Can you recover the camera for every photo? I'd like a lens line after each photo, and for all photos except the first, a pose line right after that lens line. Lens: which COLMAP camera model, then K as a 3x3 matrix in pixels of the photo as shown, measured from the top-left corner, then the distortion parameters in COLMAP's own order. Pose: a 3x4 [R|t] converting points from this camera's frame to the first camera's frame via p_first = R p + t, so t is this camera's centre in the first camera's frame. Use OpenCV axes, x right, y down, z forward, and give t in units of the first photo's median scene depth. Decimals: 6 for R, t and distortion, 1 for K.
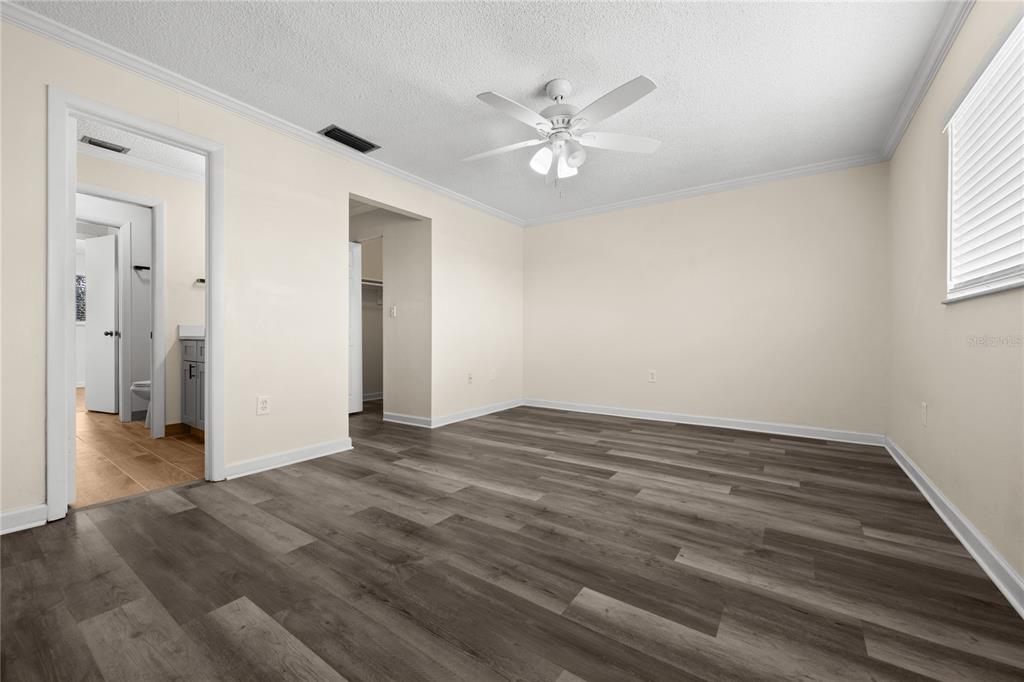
lens RADIAL K [[403.0, 0, 510.9], [0, 403.0, 338.5], [0, 0, 1]] dist [-0.001271, 0.000151]
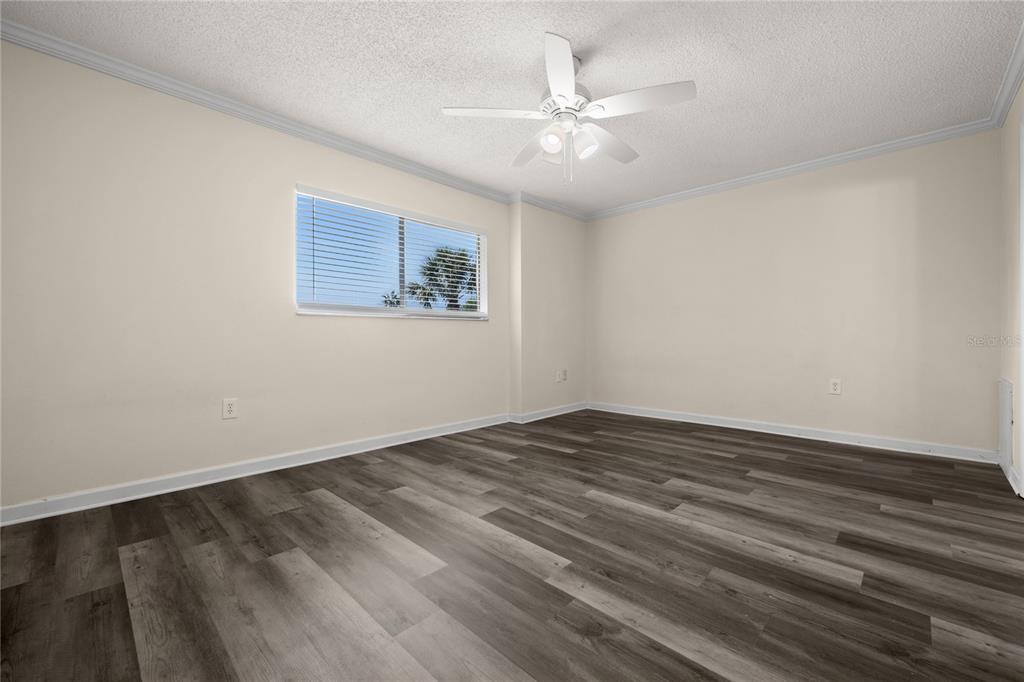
lens RADIAL K [[411.2, 0, 512.0], [0, 411.2, 341.0], [0, 0, 1]] dist [-0.000209, 0.000112]
pose [[-0.988331, -0.000104, 0.152321, 0.102696], [0.001606, 0.999937, 0.011105, -0.006889], [-0.152313, 0.011220, -0.988269, 2.029335]]
